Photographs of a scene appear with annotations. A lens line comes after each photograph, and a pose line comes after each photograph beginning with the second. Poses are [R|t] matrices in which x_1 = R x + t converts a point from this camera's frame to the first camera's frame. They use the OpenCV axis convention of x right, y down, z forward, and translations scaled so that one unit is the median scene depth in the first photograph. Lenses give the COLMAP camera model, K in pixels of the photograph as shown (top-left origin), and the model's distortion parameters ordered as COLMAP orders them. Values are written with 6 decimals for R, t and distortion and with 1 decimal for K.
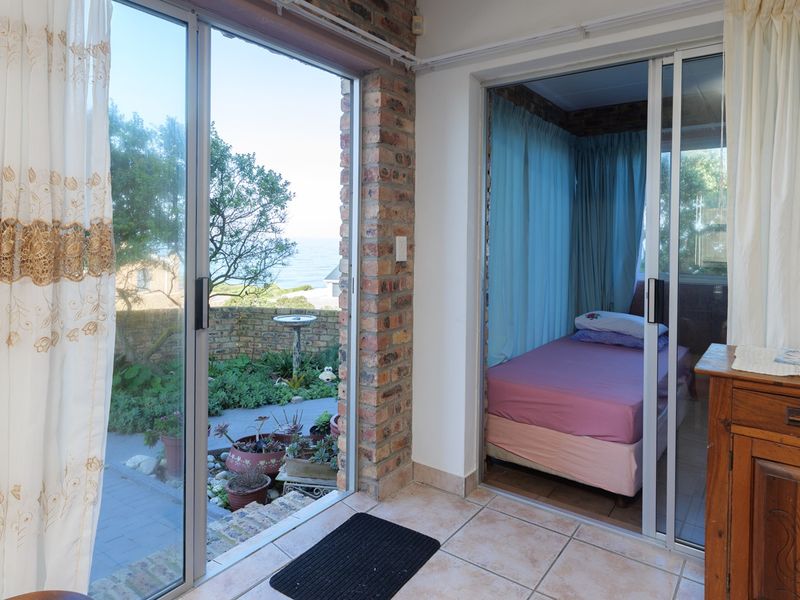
lens RADIAL K [[509.1, 0, 400.8], [0, 509.1, 241.9], [0, 0, 1]] dist [0.001245, 0.000739]
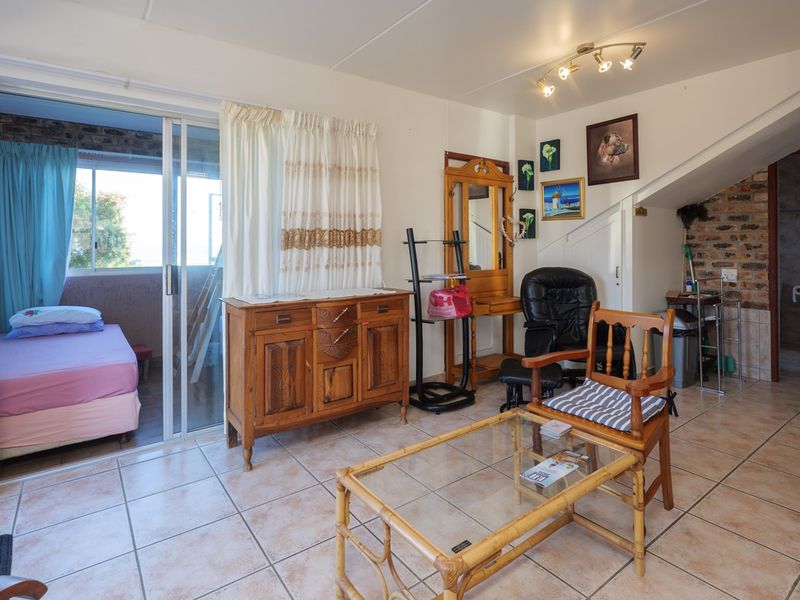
lens RADIAL K [[437.7, 0, 399.7], [0, 437.7, 241.1], [0, 0, 1]] dist [0.001154, 0.000272]
pose [[0.292322, -0.005175, 0.956306, -0.526497], [0.013921, 0.999902, 0.001156, 0.009562], [-0.956219, 0.012974, 0.292365, -0.020685]]
